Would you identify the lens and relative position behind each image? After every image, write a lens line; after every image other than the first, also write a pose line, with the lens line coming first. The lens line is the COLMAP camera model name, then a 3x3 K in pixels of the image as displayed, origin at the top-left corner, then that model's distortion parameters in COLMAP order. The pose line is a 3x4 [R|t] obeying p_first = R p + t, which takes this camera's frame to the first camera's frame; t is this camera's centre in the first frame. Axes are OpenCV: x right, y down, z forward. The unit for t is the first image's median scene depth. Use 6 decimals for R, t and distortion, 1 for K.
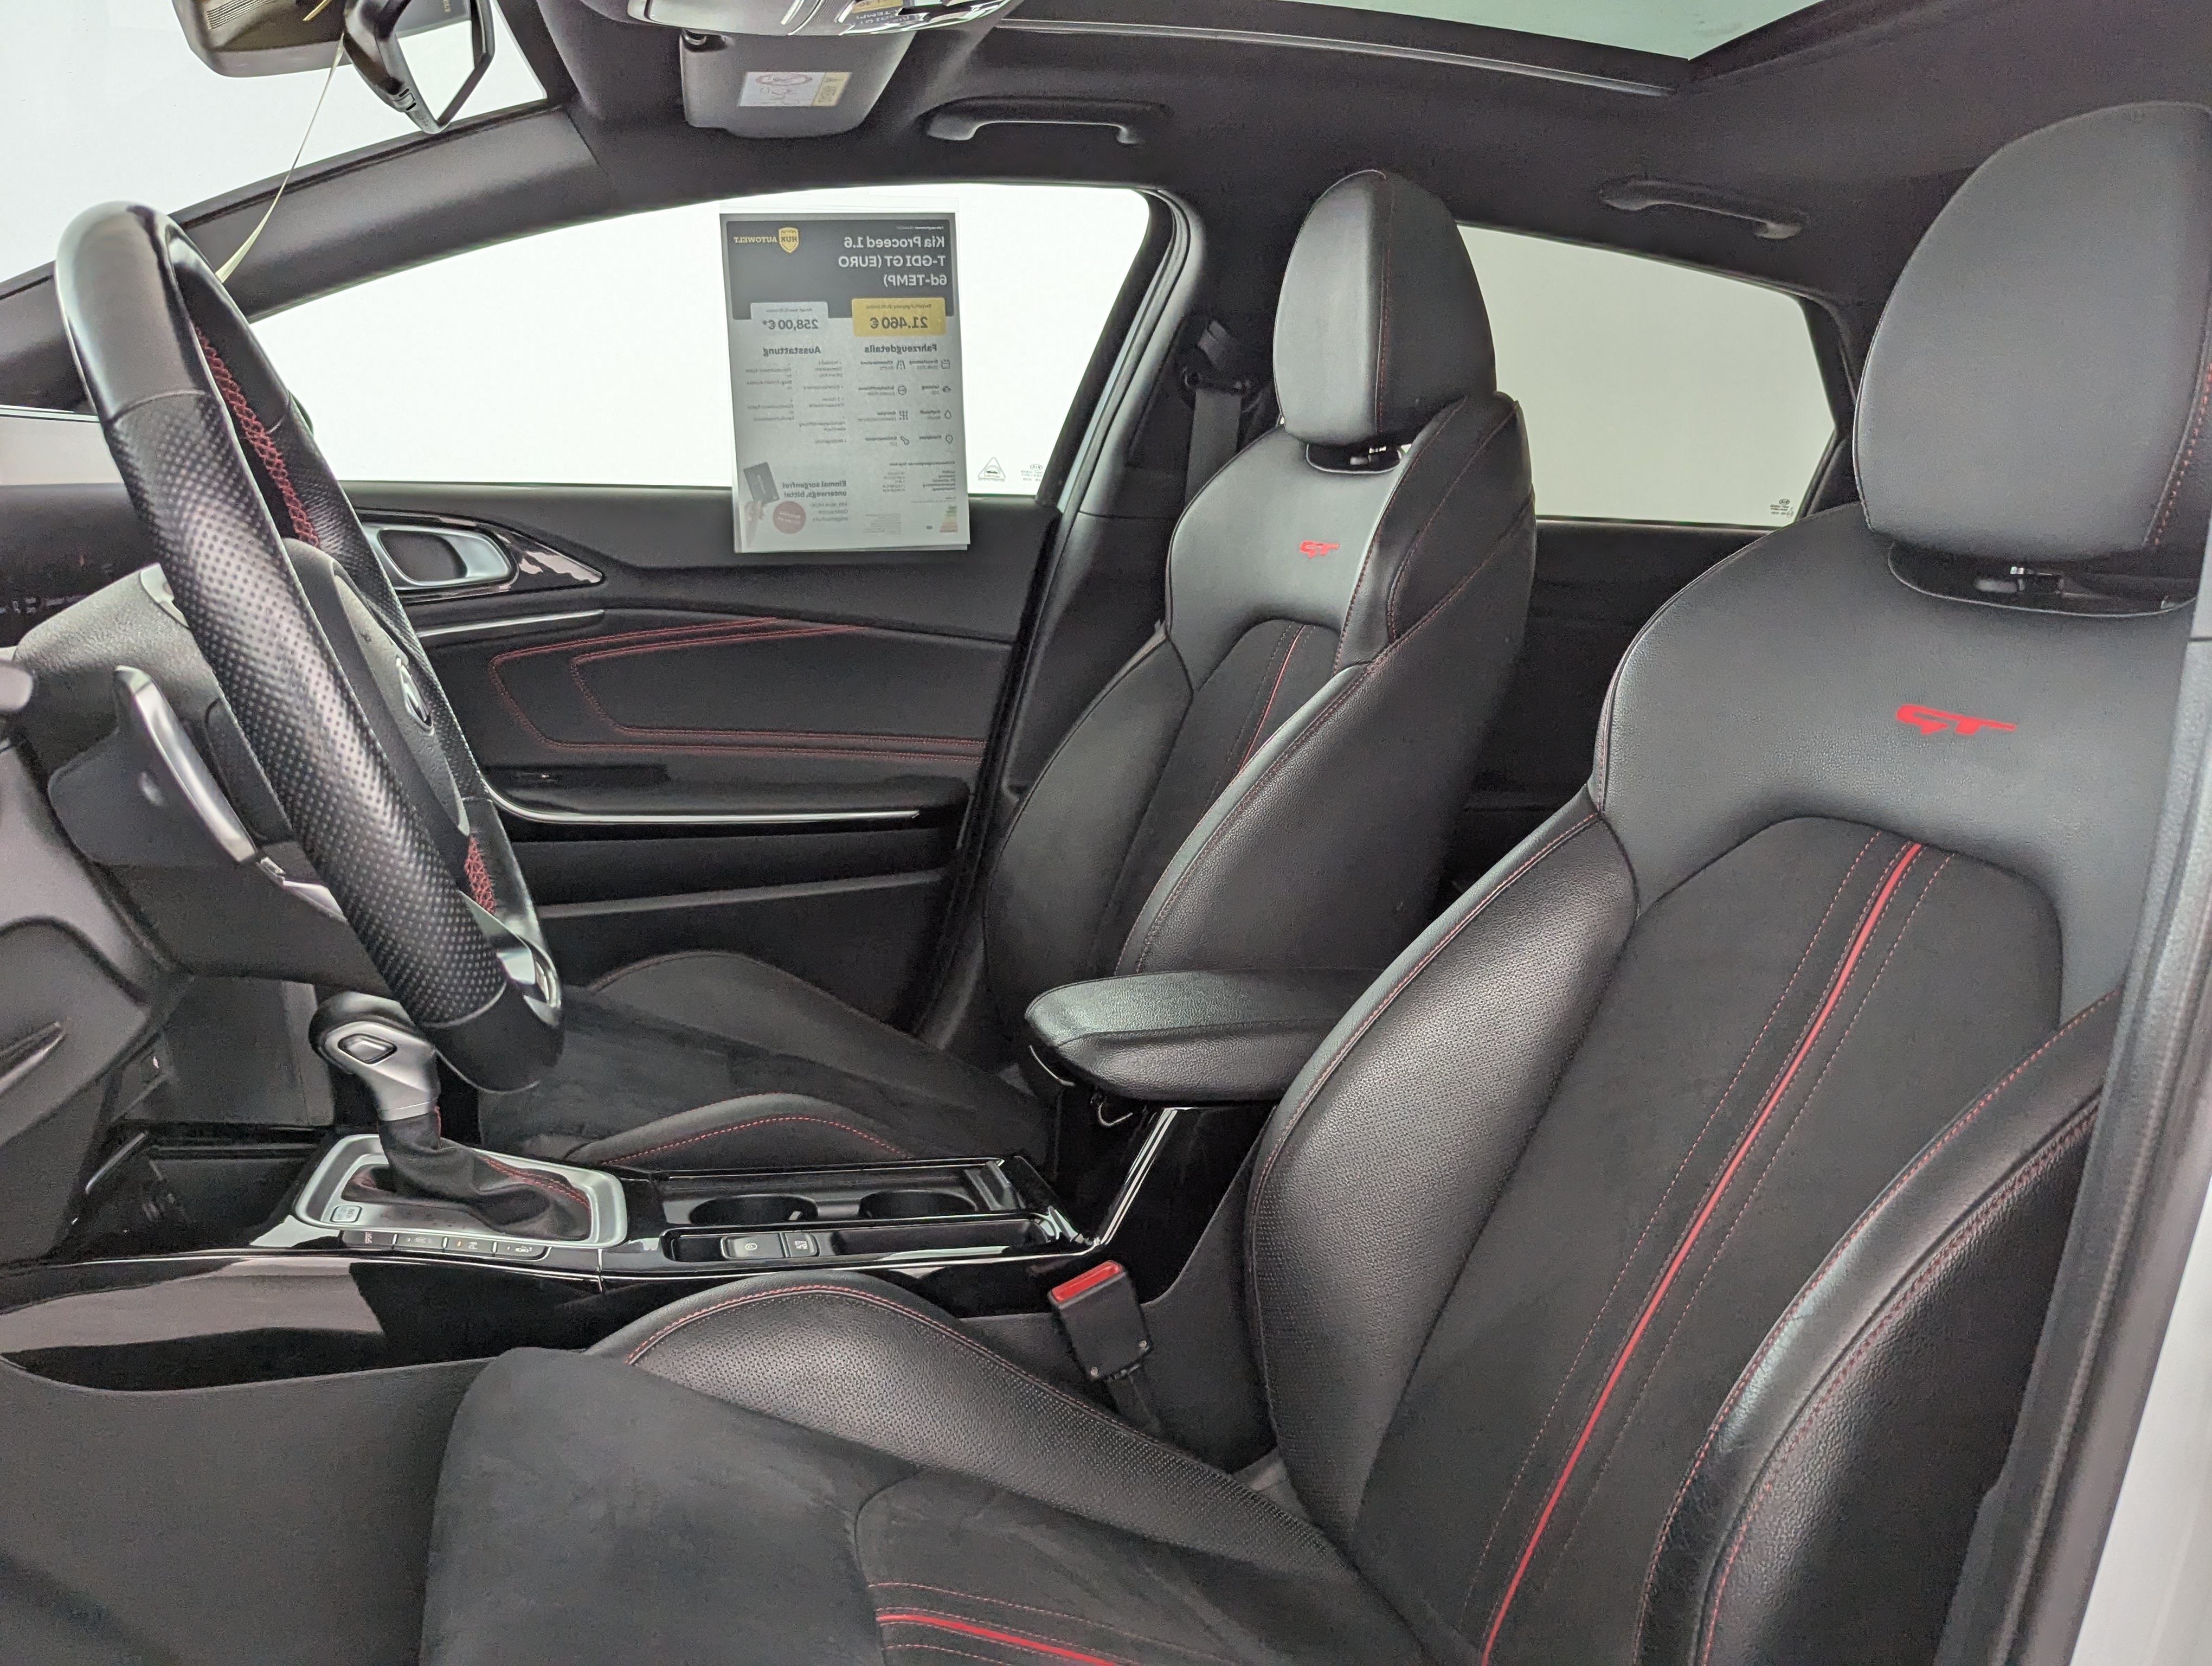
lens RADIAL K [[2110.4, 0, 1109.1], [0, 2110.4, 829.1], [0, 0, 1]] dist [0.052506, 0.000000]
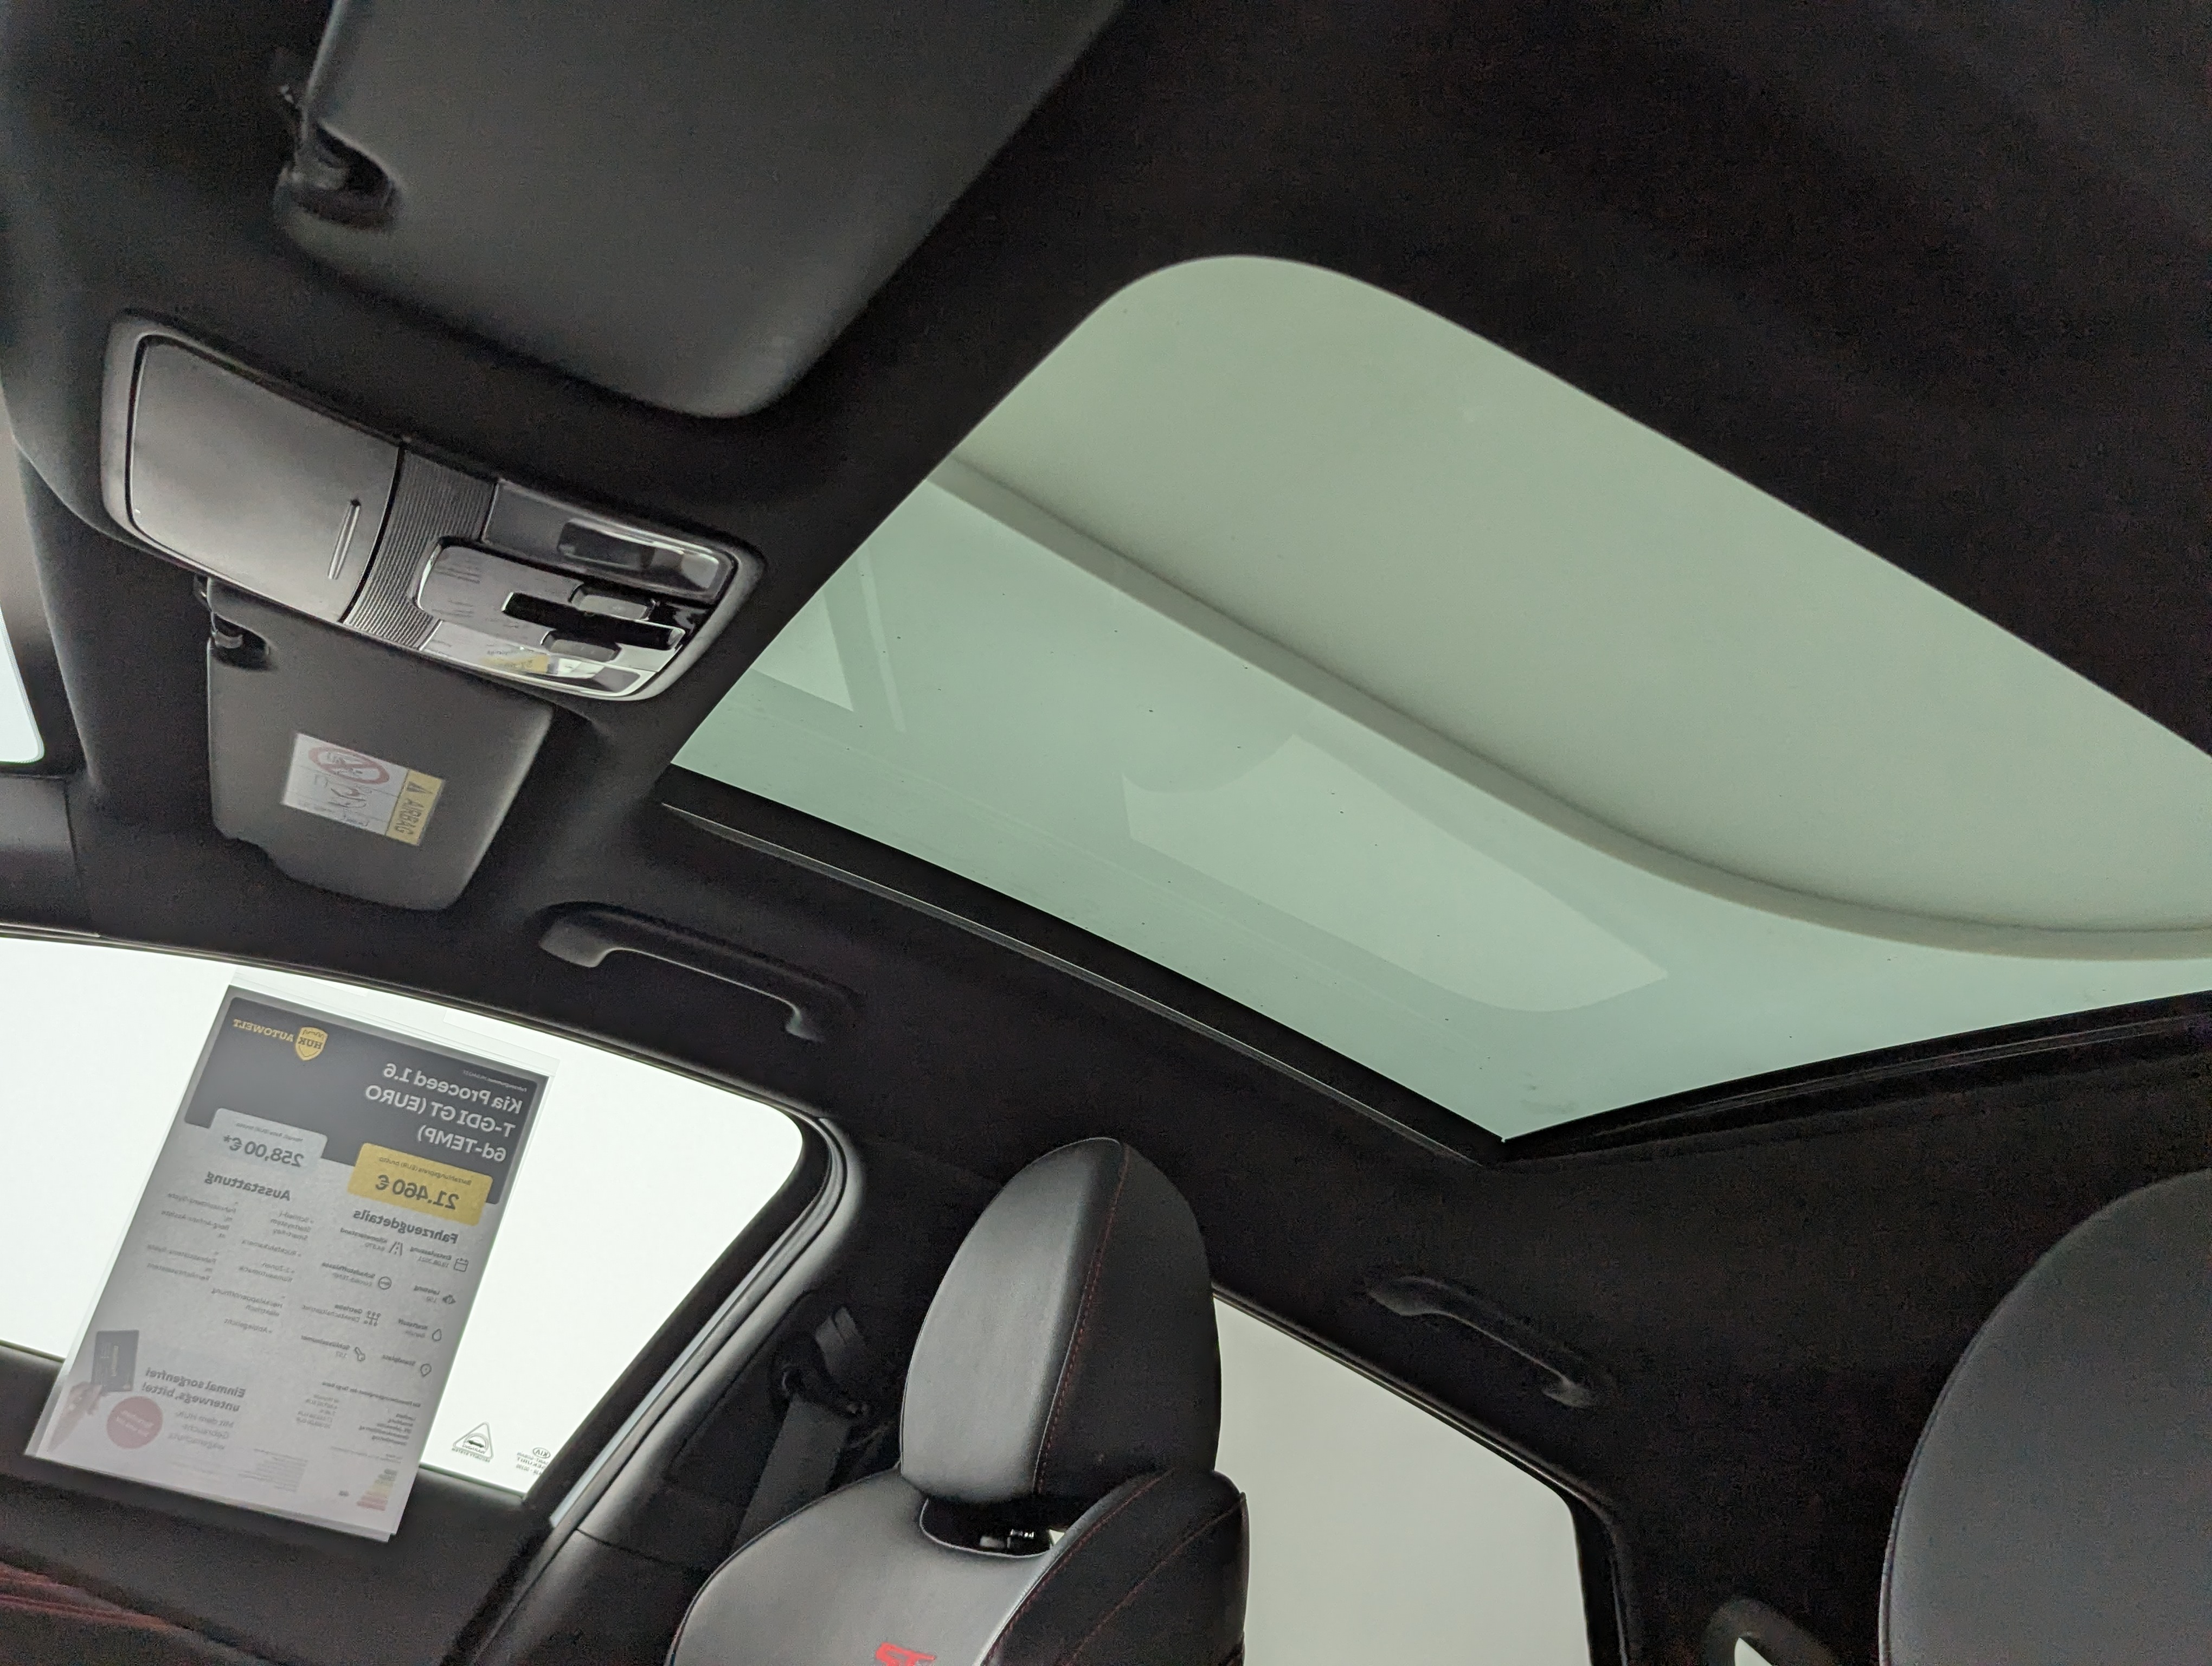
lens RADIAL K [[1983.7, 0, 1127.2], [0, 1983.7, 839.4], [0, 0, 1]] dist [0.049903, -0.025225]
pose [[0.952808, 0.289647, 0.090892, 0.033641], [-0.195929, 0.815439, -0.544675, -0.015358], [-0.231881, 0.501162, 0.833707, 0.320671]]
